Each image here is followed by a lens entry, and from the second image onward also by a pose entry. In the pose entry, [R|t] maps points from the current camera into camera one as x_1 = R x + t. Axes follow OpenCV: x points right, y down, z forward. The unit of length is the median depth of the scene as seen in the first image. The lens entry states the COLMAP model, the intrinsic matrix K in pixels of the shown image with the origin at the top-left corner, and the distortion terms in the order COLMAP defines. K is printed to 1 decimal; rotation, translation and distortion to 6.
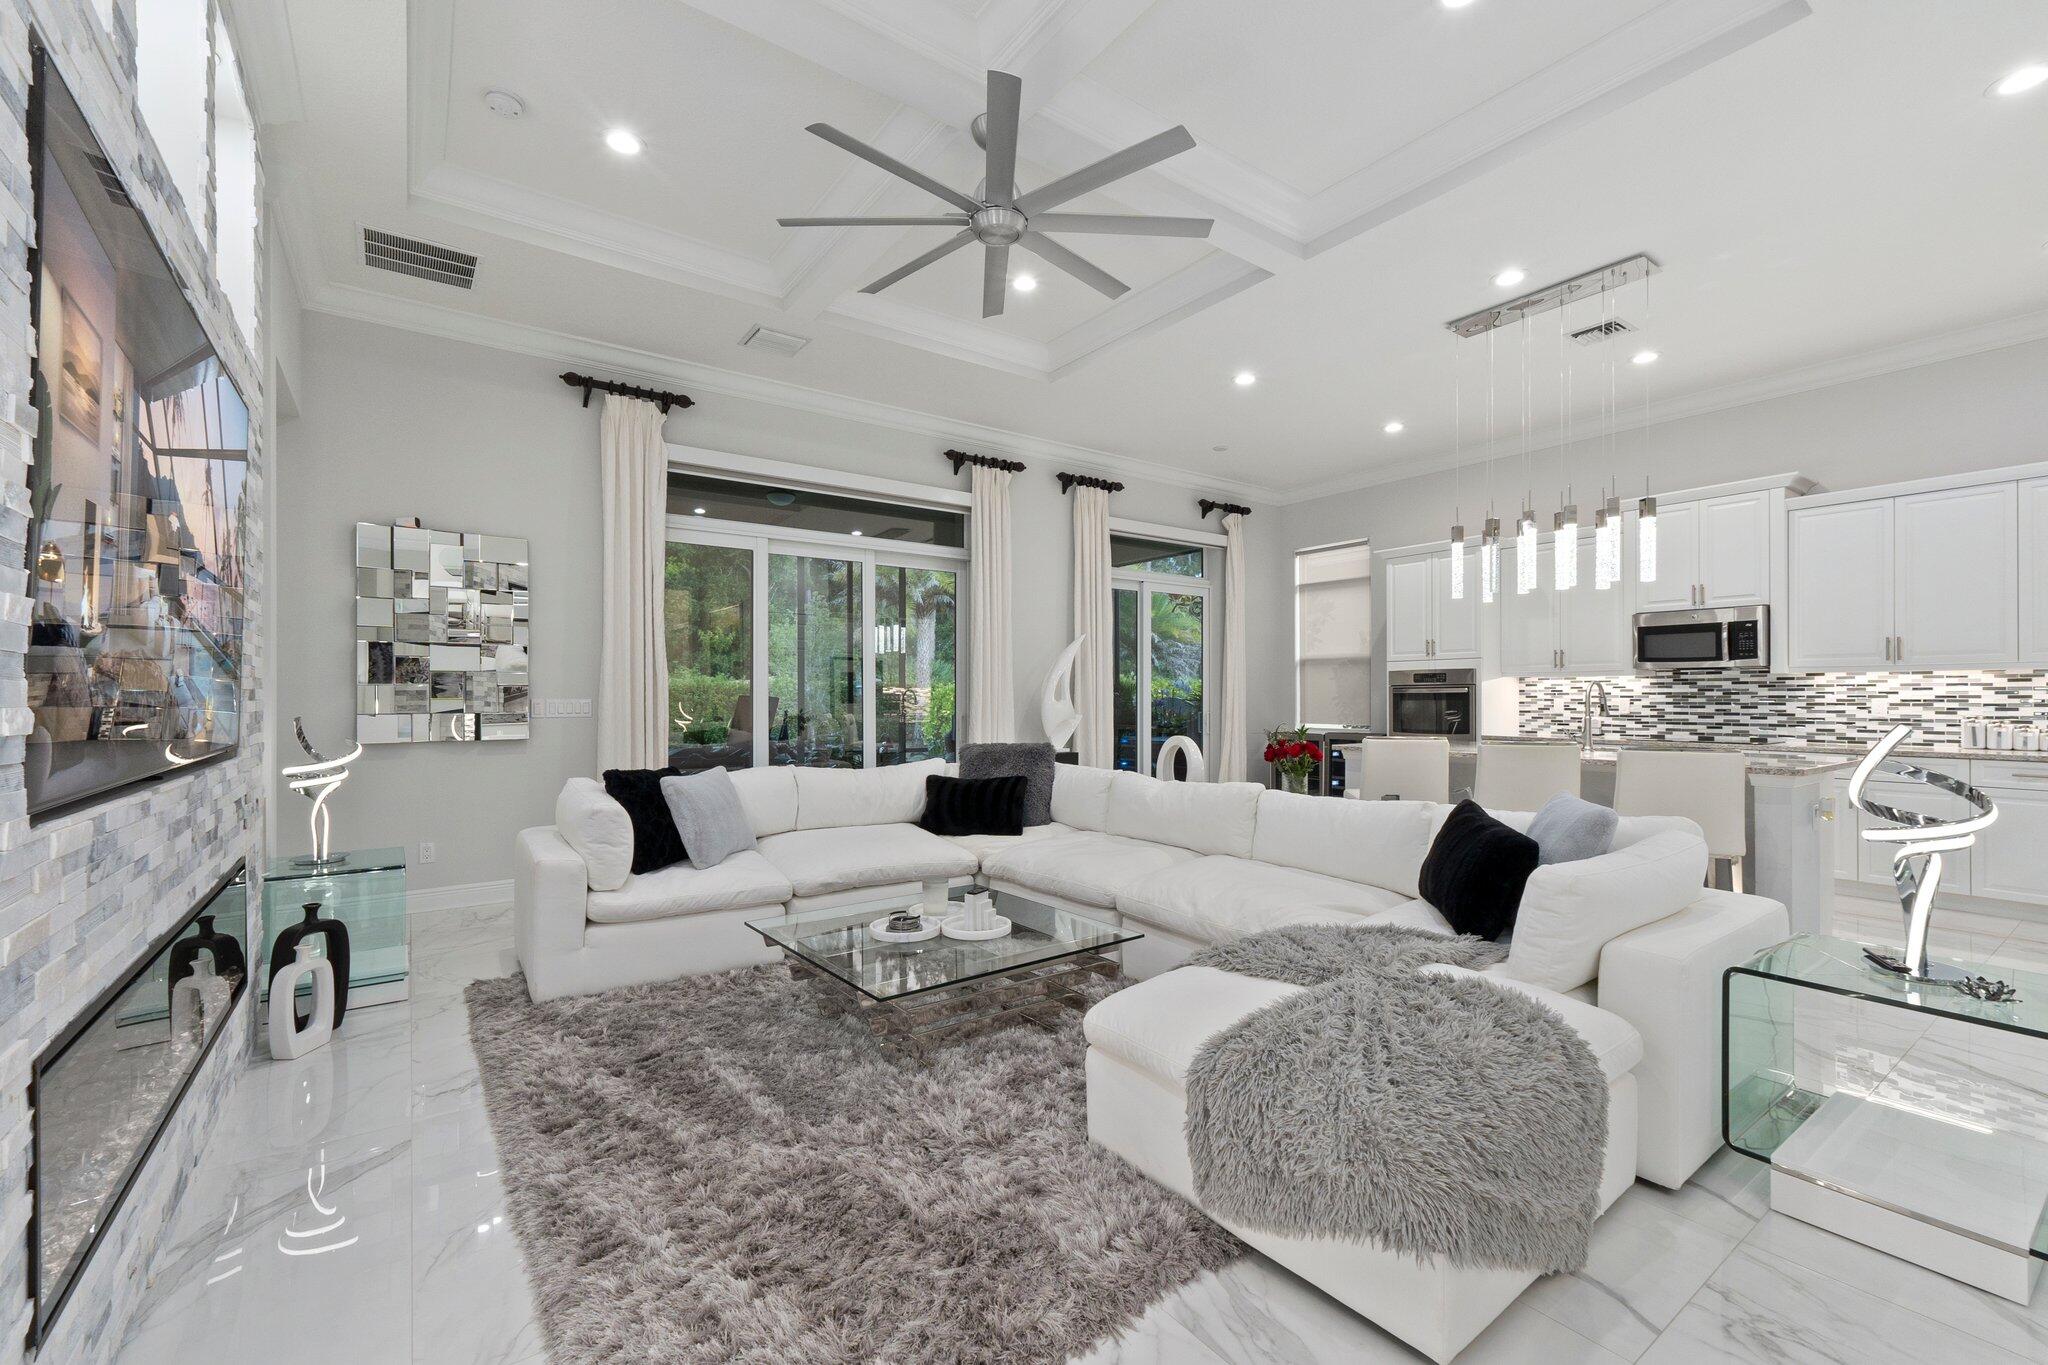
lens RADIAL K [[858.4, 0, 1037.5], [0, 858.4, 693.2], [0, 0, 1]] dist [0.007980, -0.001009]
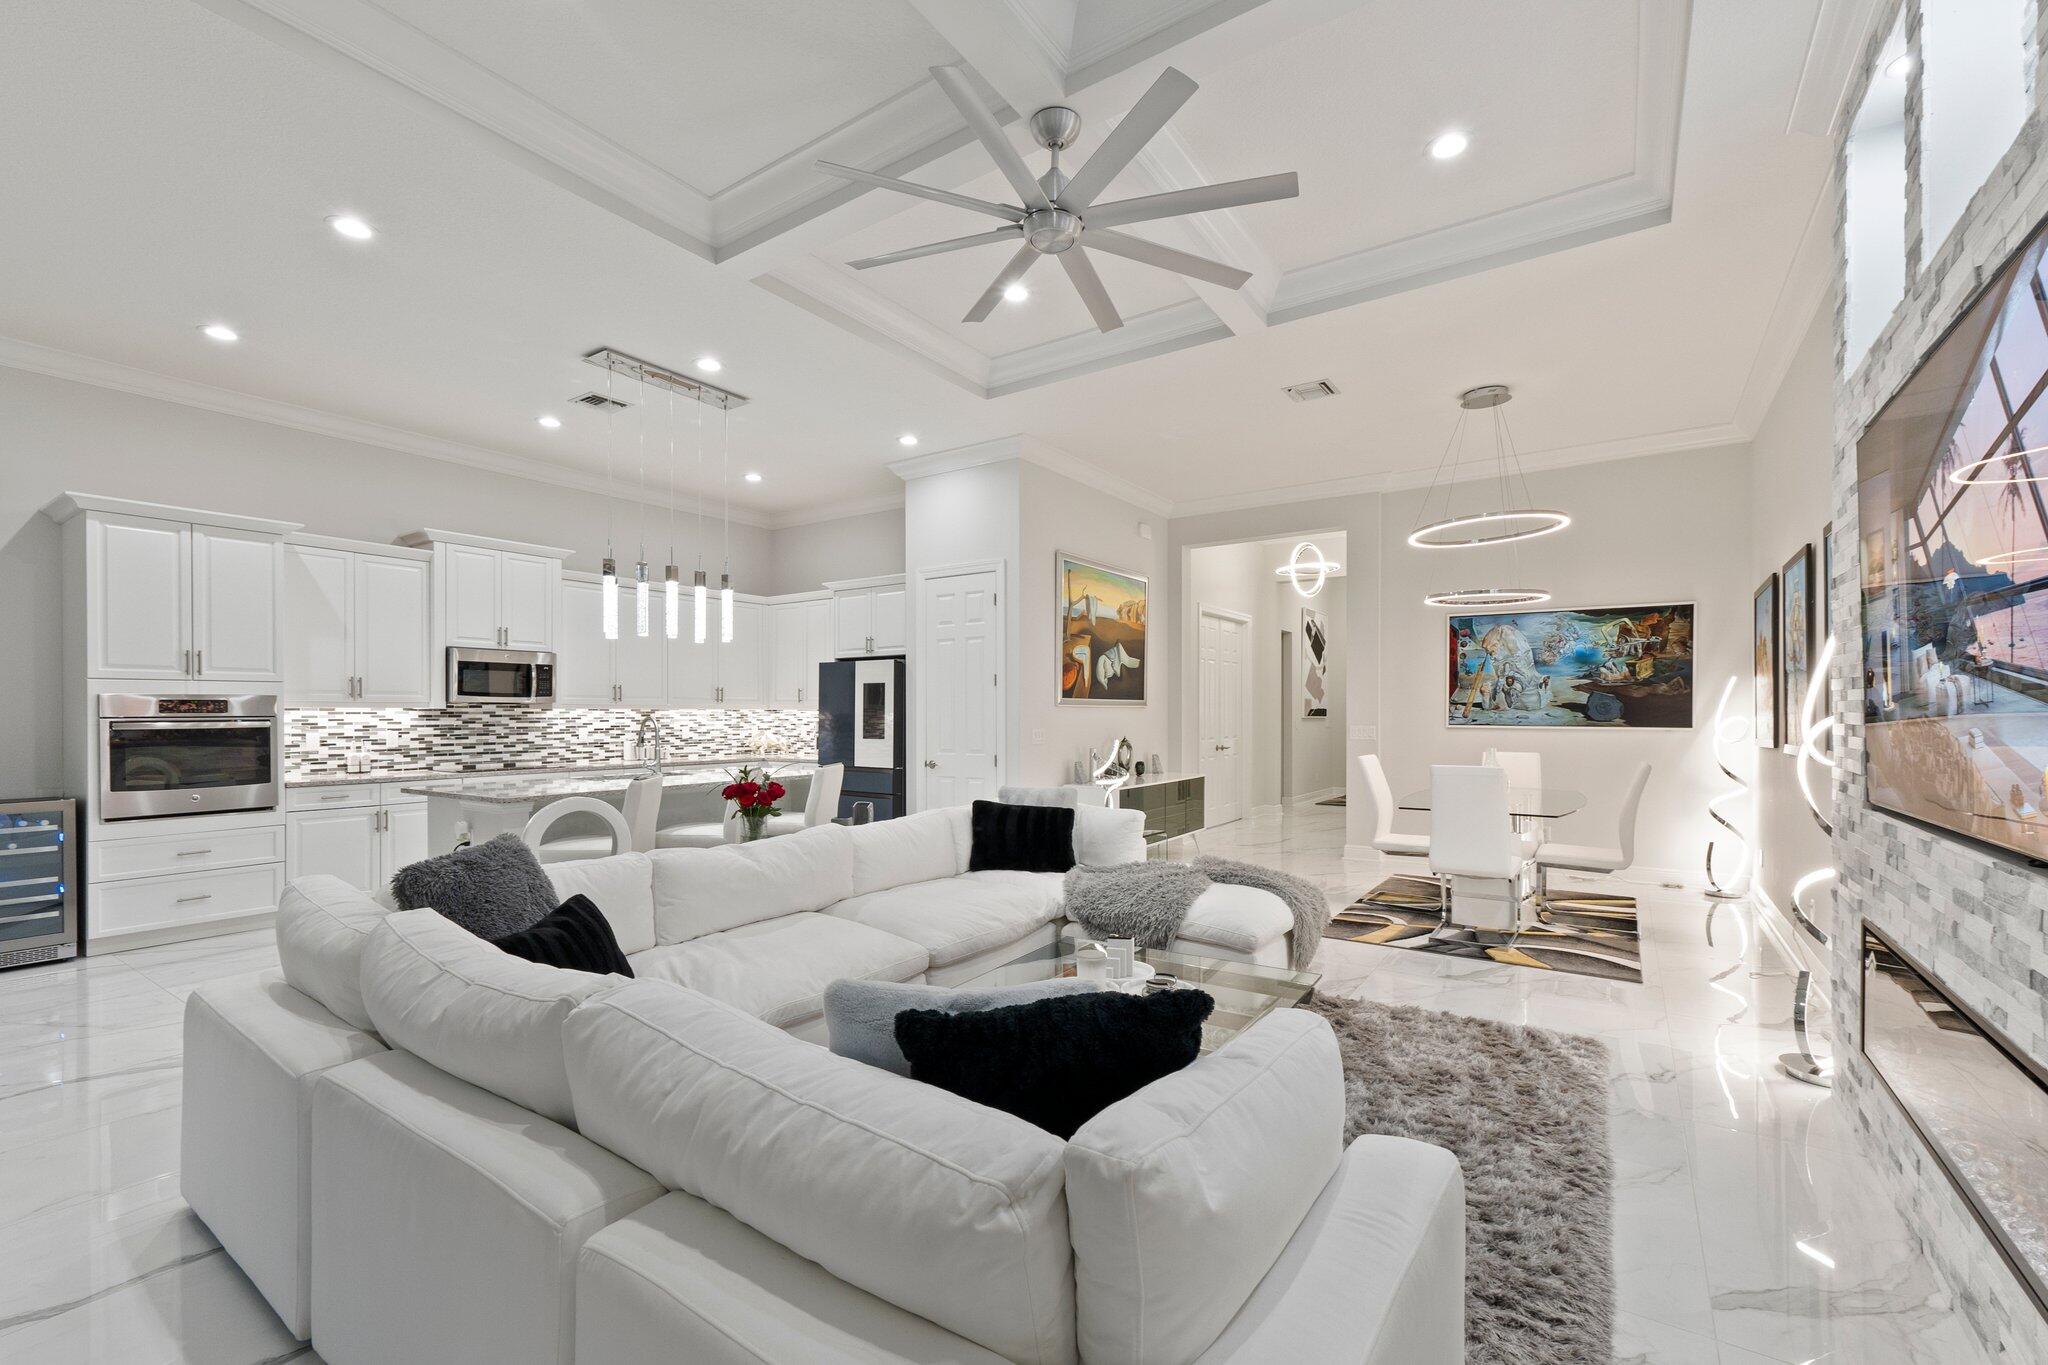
lens RADIAL K [[858.4, 0, 1021.1], [0, 858.4, 715.1], [0, 0, 1]] dist [0.007980, -0.001009]
pose [[-0.330222, -0.000017, 0.943903, -0.507908], [-0.000768, 1.000000, -0.000250, -0.013859], [-0.943903, -0.000808, -0.330222, 0.746386]]
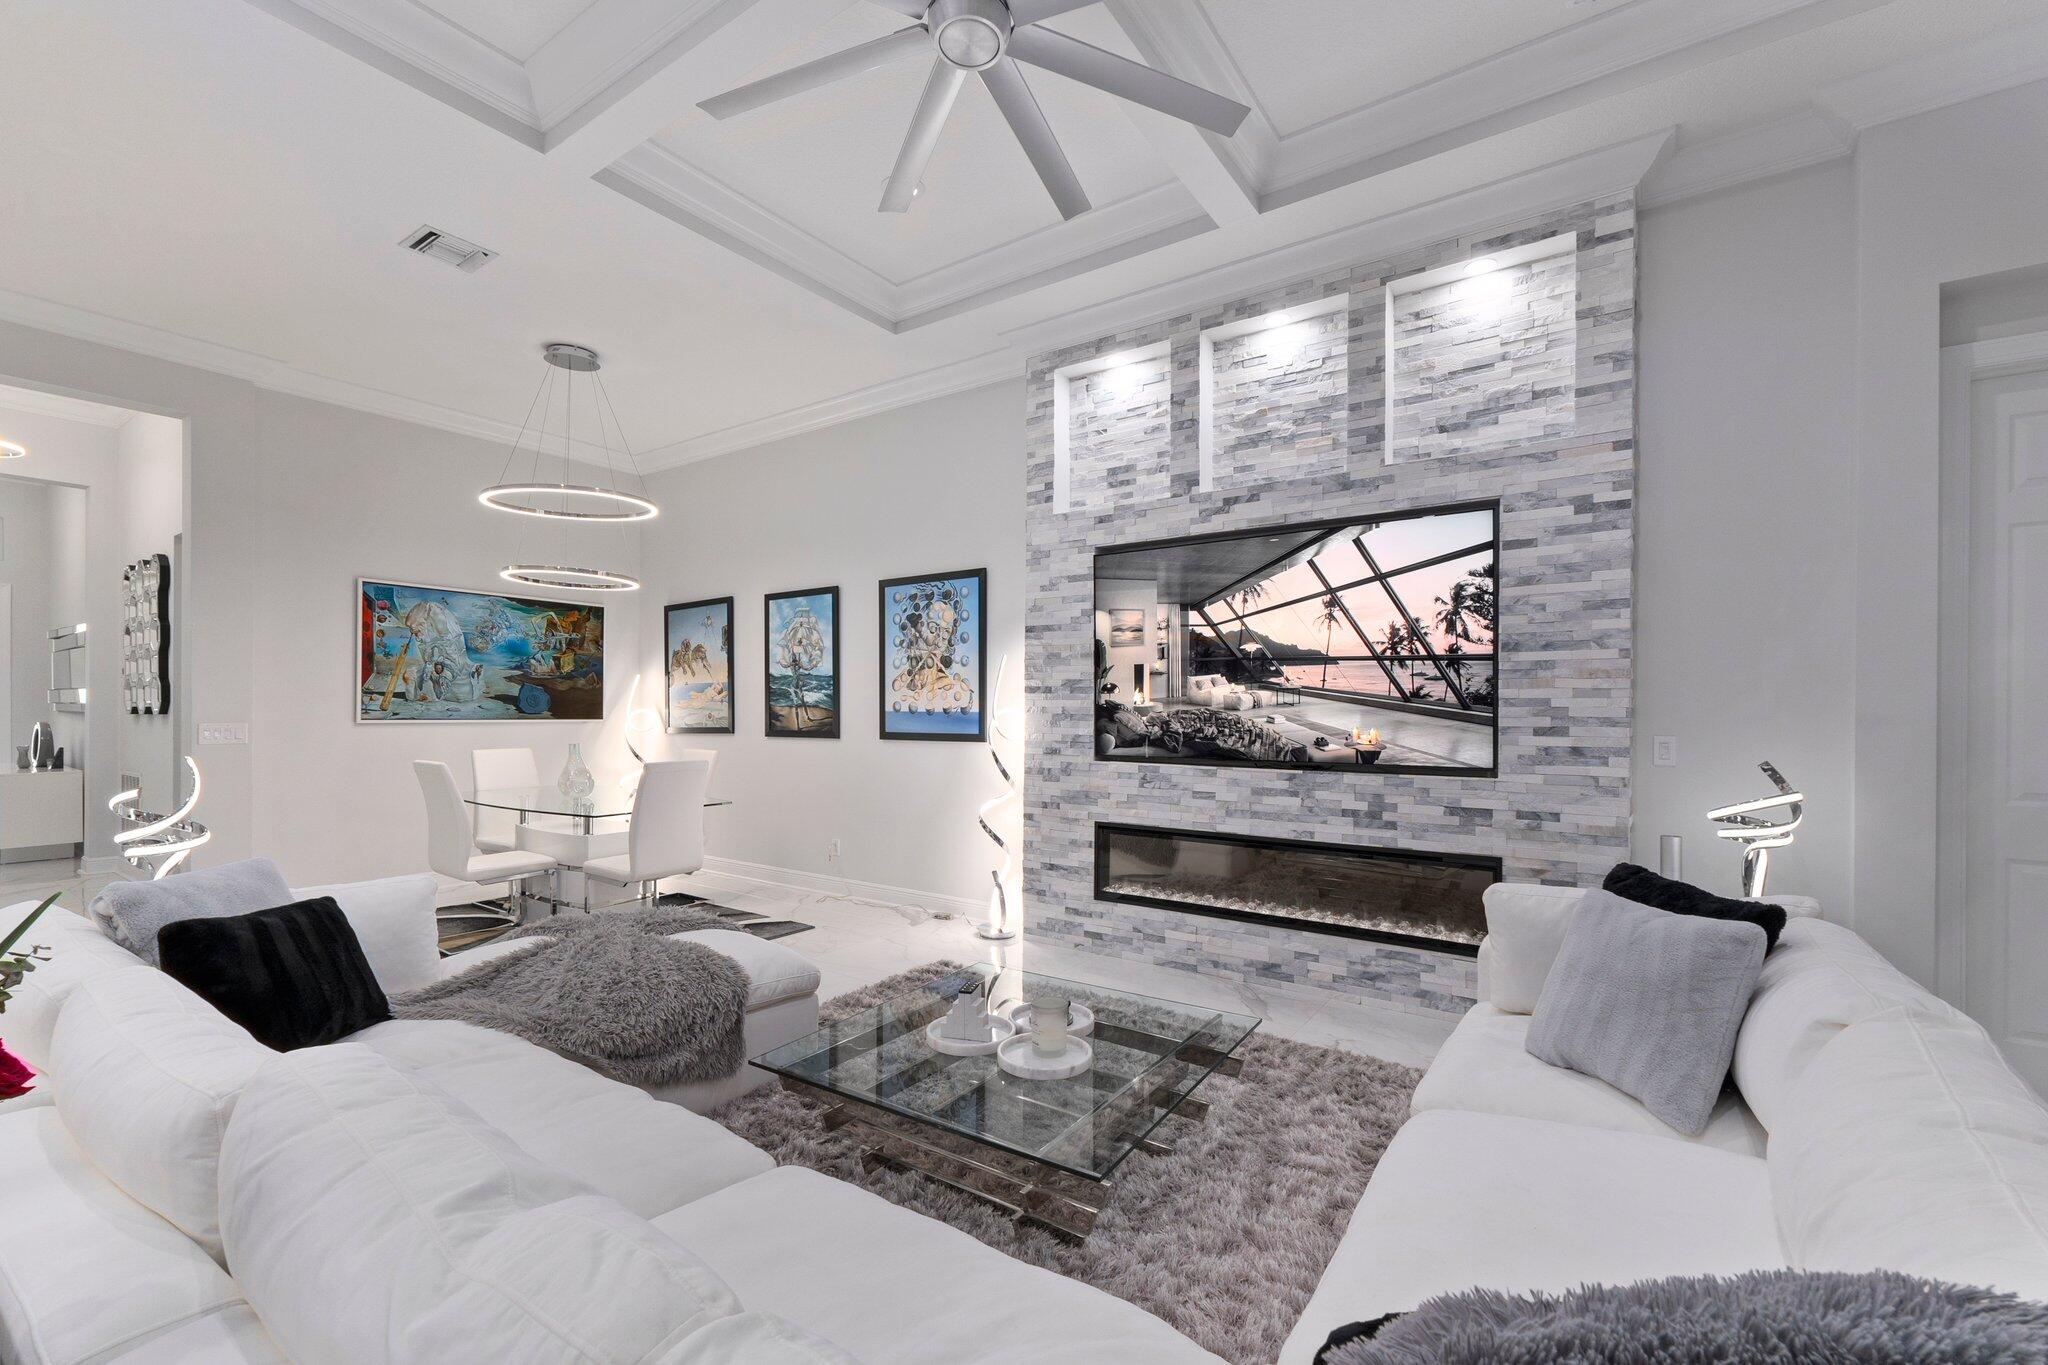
lens RADIAL K [[858.4, 0, 1030.8], [0, 858.4, 706.0], [0, 0, 1]] dist [0.007980, -0.001009]
pose [[-0.943981, -0.002456, -0.329989, 0.069131], [-0.001103, 0.999990, -0.004287, -0.012976], [0.329997, -0.003683, -0.943975, 0.912645]]
